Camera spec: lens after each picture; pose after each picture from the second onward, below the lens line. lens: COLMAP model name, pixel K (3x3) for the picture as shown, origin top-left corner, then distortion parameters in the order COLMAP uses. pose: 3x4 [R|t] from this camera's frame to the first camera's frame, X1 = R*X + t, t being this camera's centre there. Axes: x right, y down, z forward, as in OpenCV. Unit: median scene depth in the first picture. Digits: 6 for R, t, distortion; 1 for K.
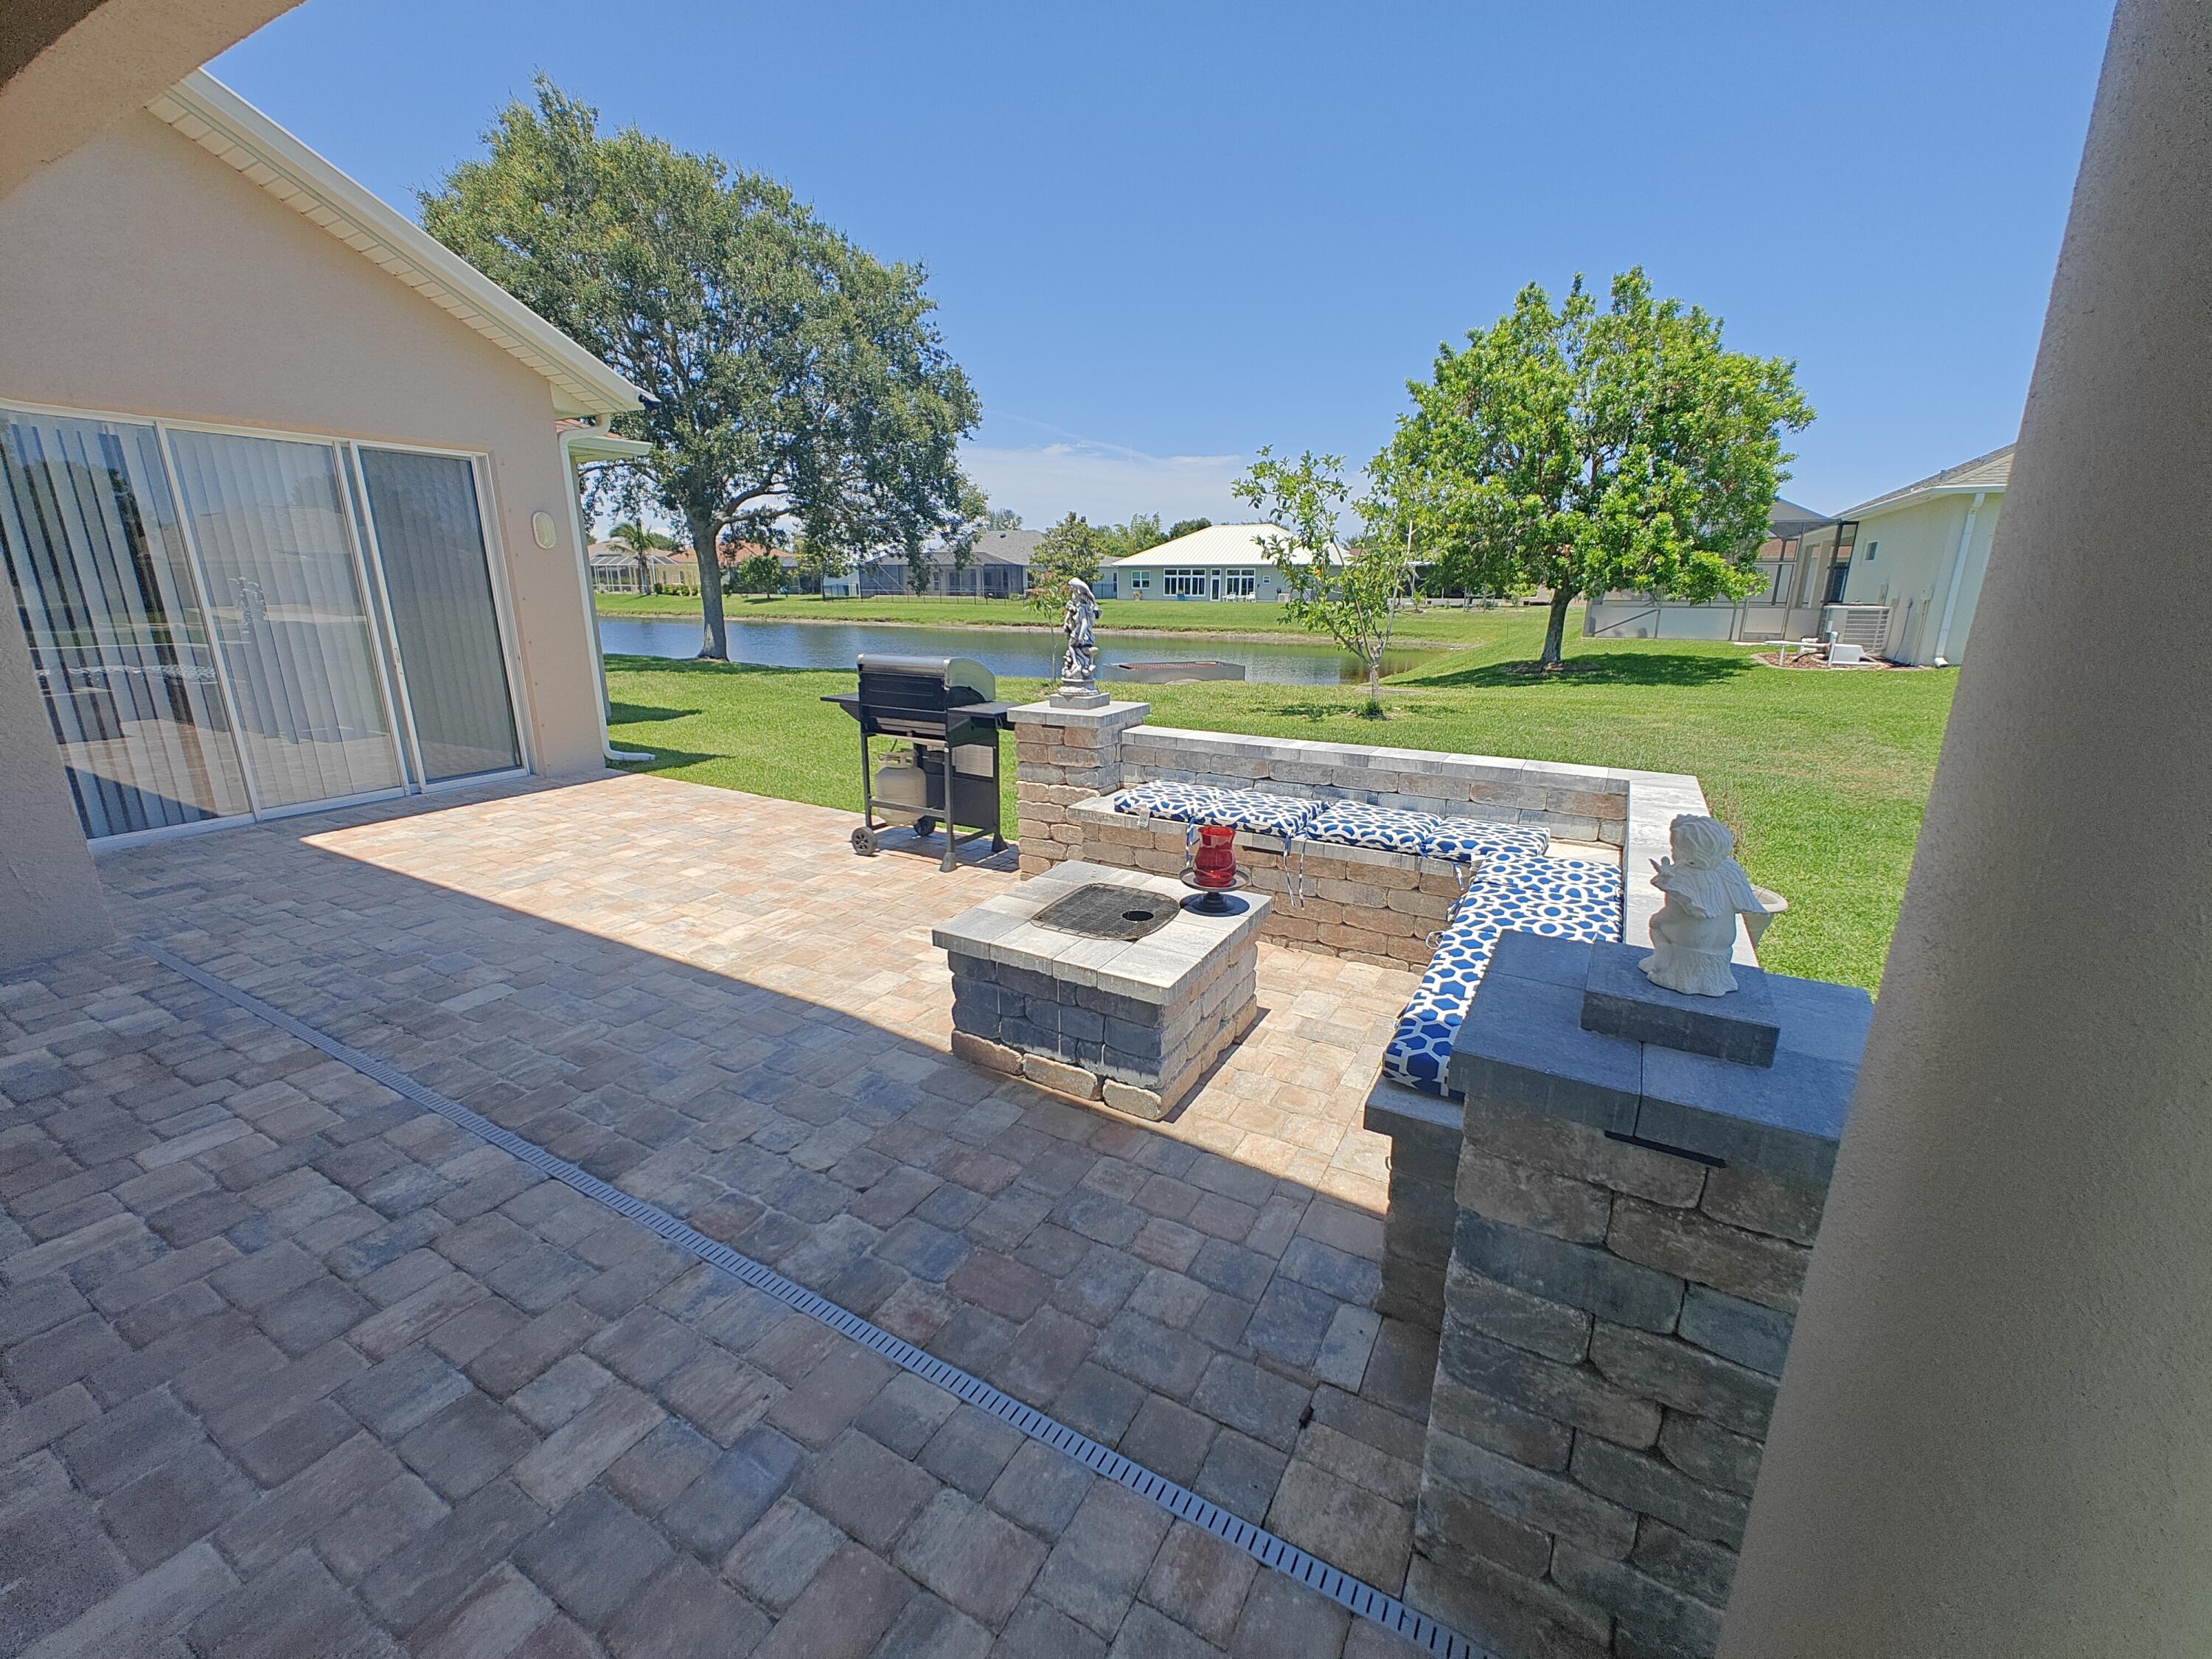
lens RADIAL K [[912.6, 0, 1112.2], [0, 912.6, 828.4], [0, 0, 1]] dist [-0.001655, -0.000453]
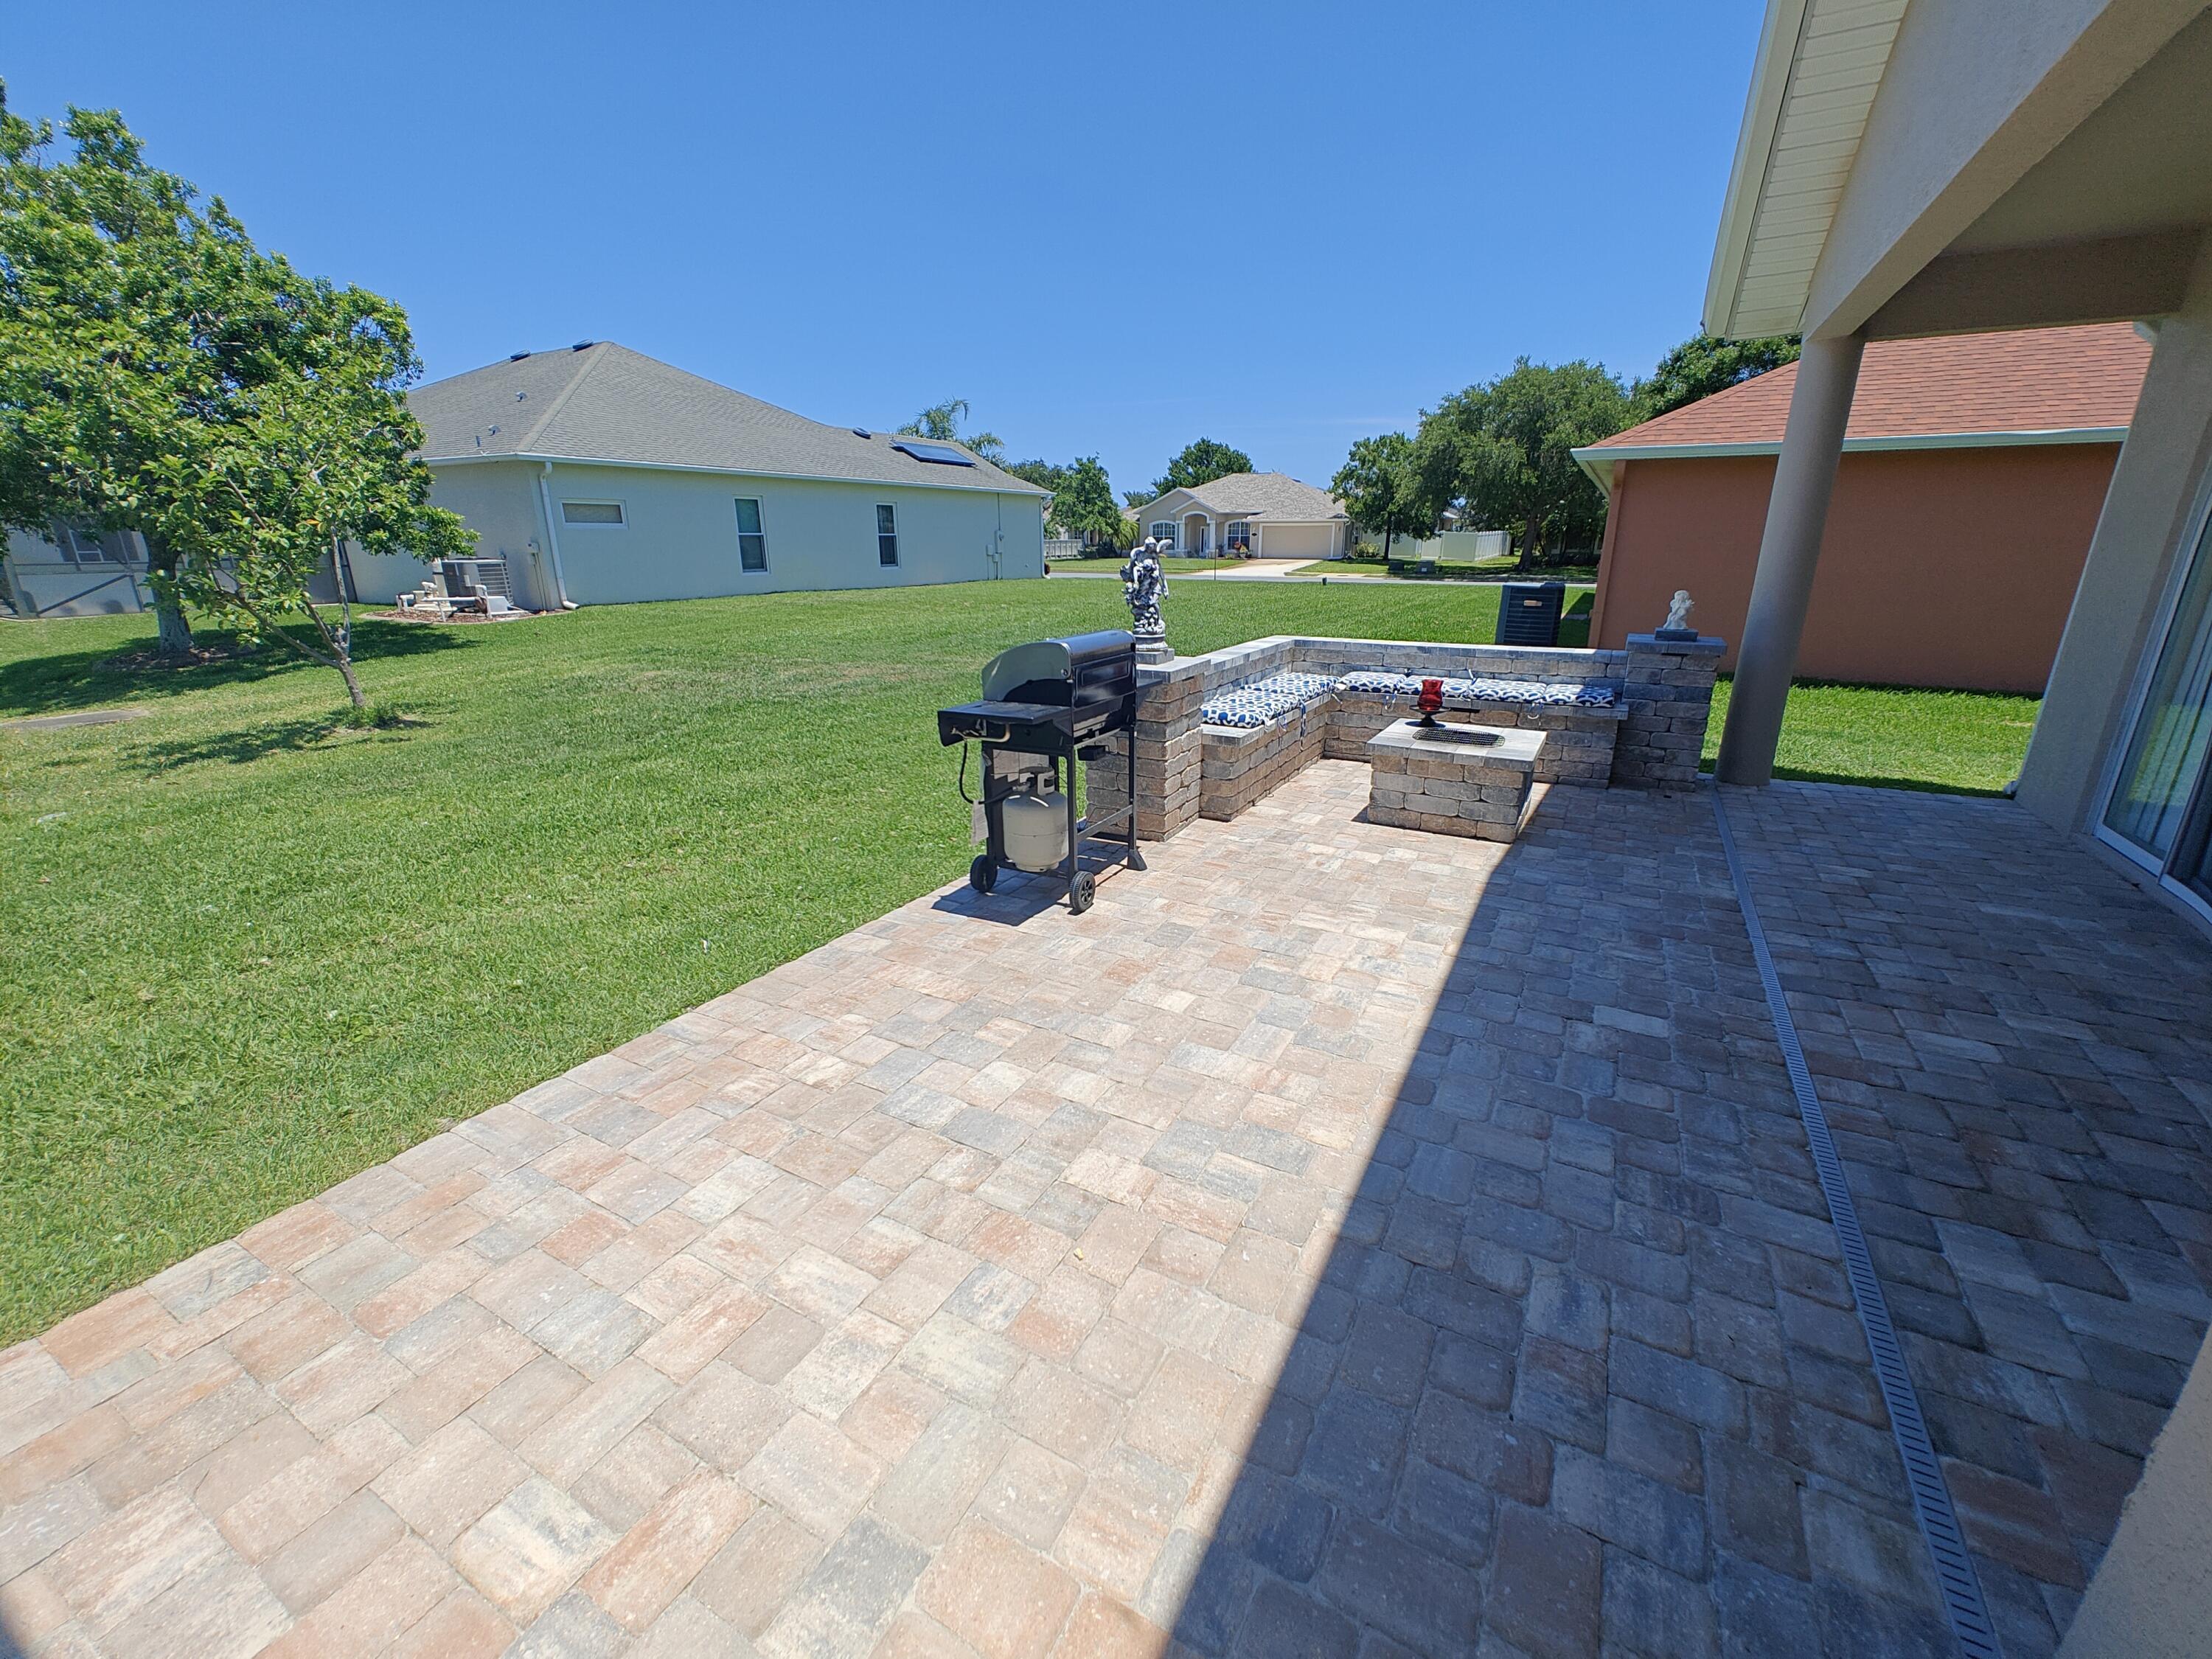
lens RADIAL K [[912.6, 0, 1111.2], [0, 912.6, 824.9], [0, 0, 1]] dist [-0.001655, -0.000453]
pose [[-0.008049, -0.305674, 0.952102, -1.272780], [0.265426, 0.917326, 0.296753, -0.332137], [-0.964098, 0.255101, 0.073751, 1.184469]]
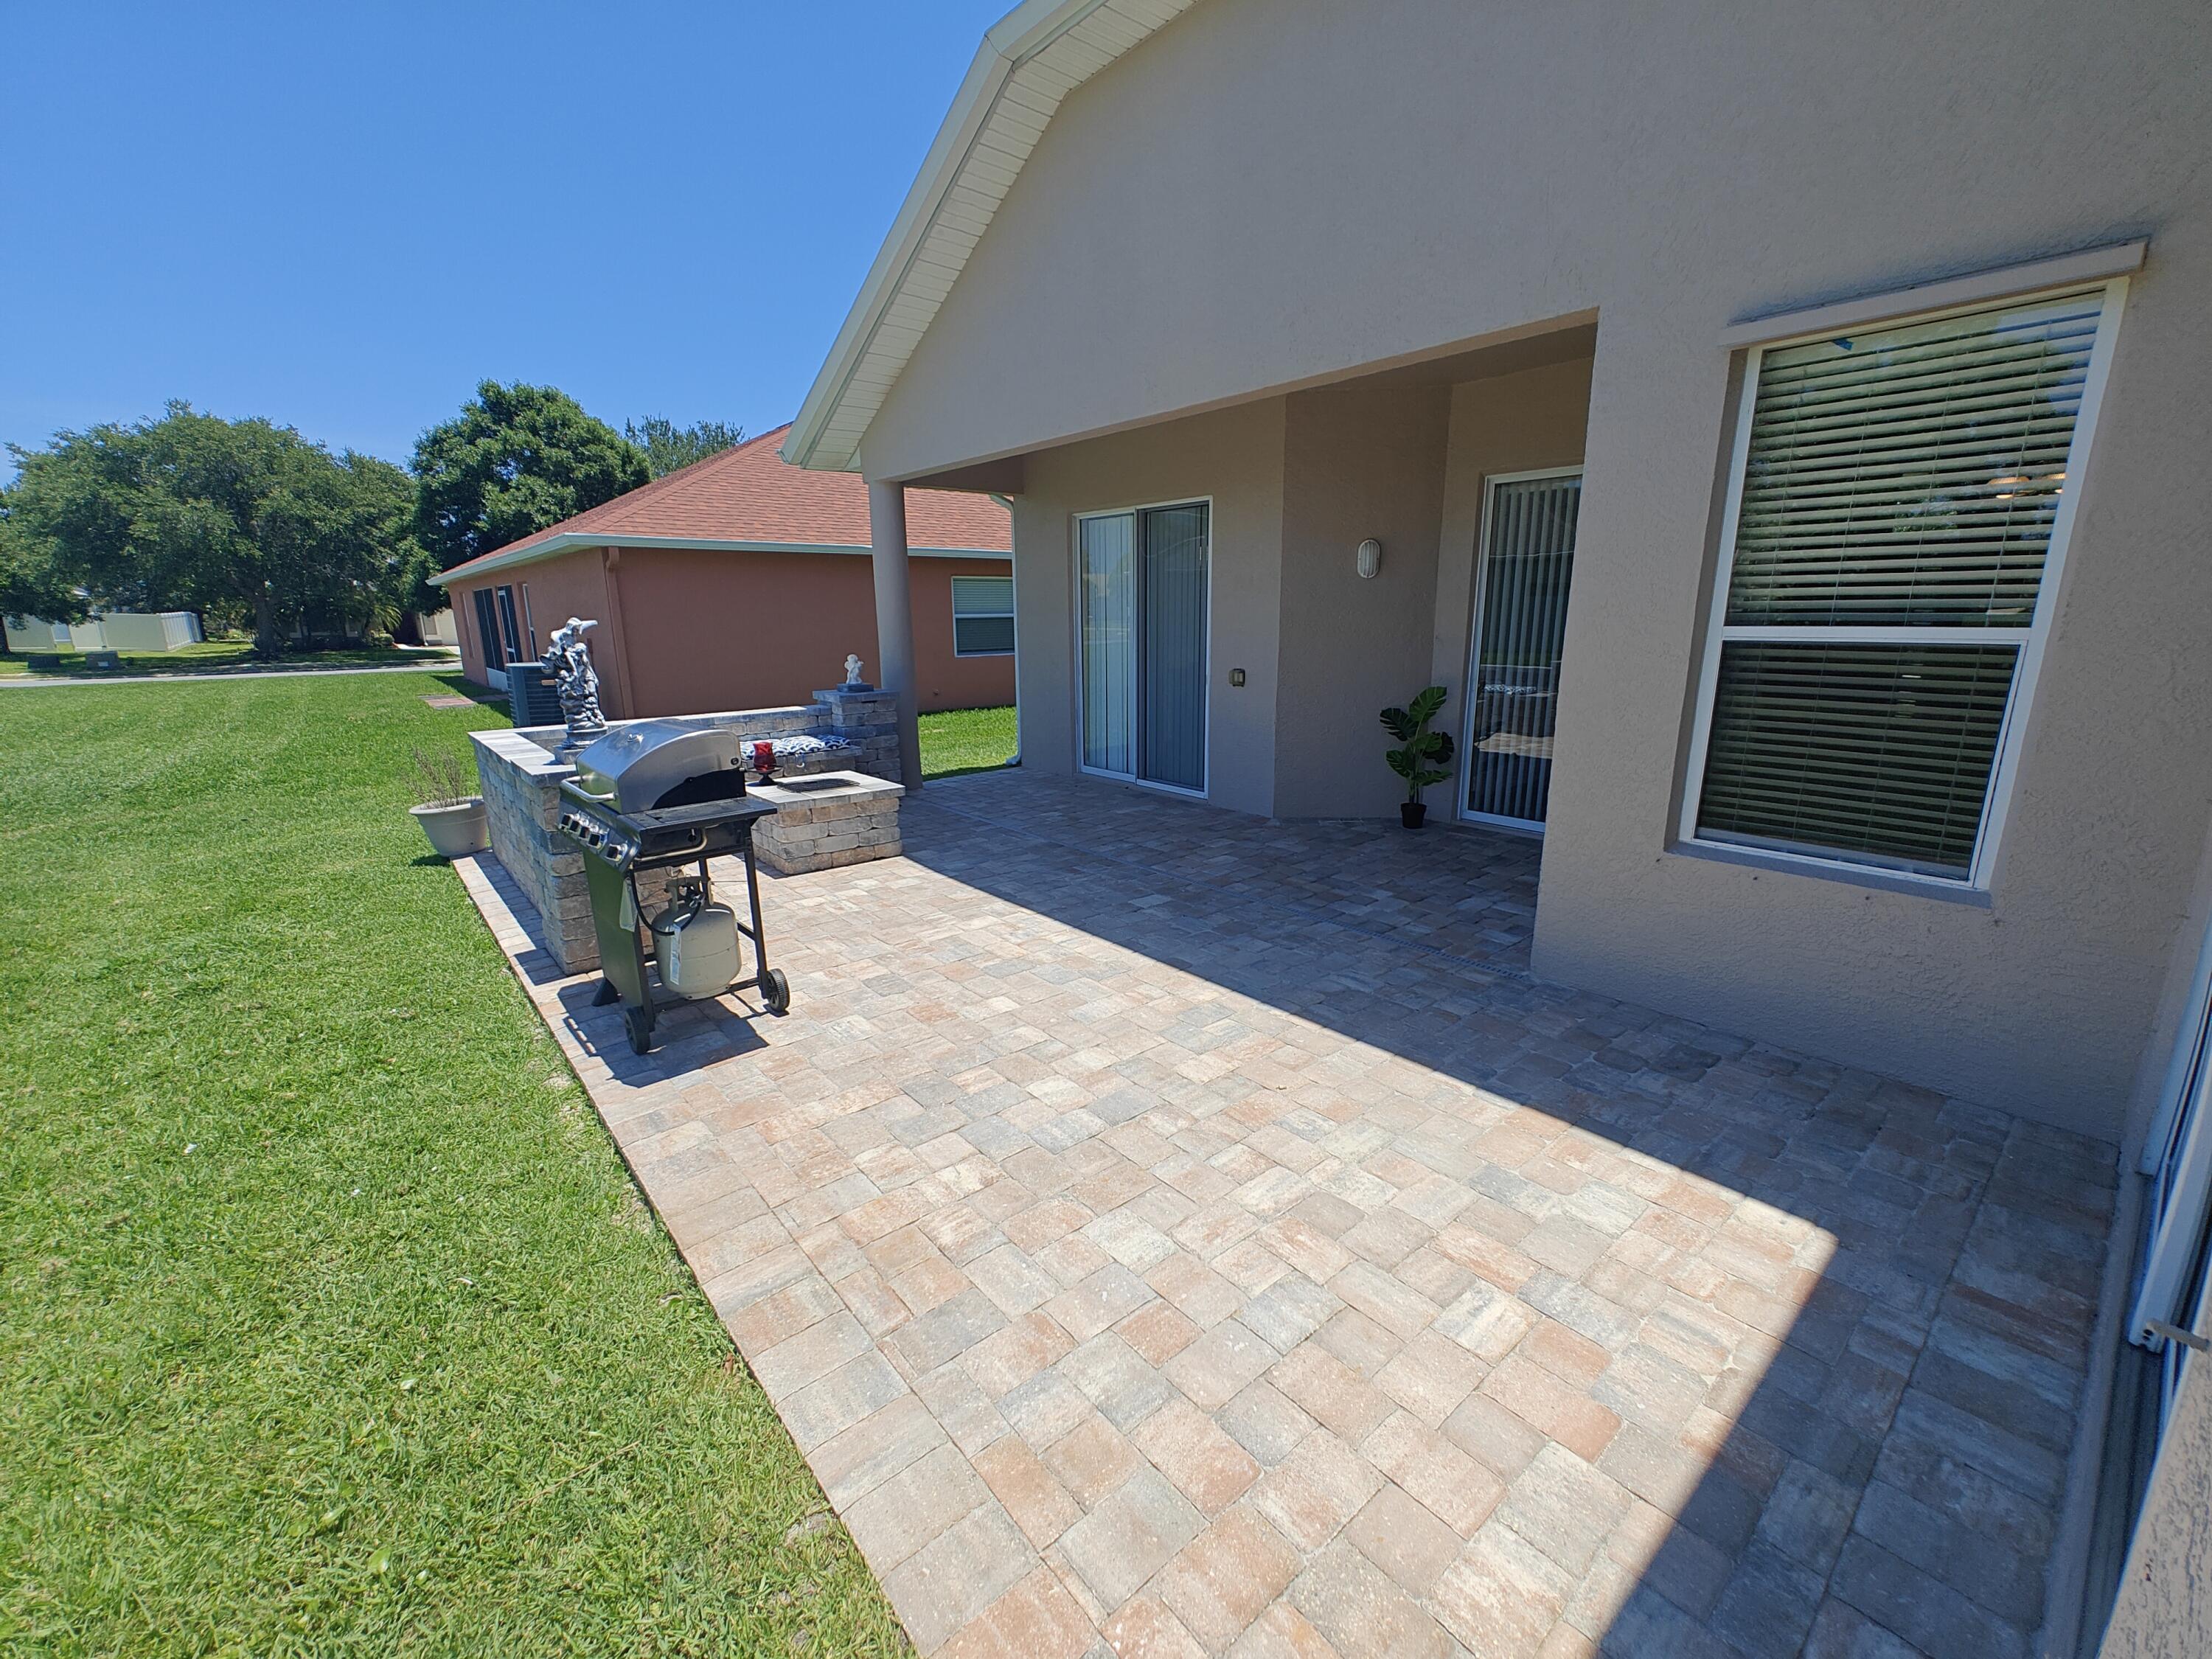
lens RADIAL K [[912.6, 0, 1103.0], [0, 912.6, 835.5], [0, 0, 1]] dist [-0.001655, -0.000453]
pose [[-0.935152, -0.081912, 0.344648, -0.965750], [0.097453, 0.875876, 0.472593, -0.520164], [-0.340580, 0.475533, -0.811094, 1.864476]]
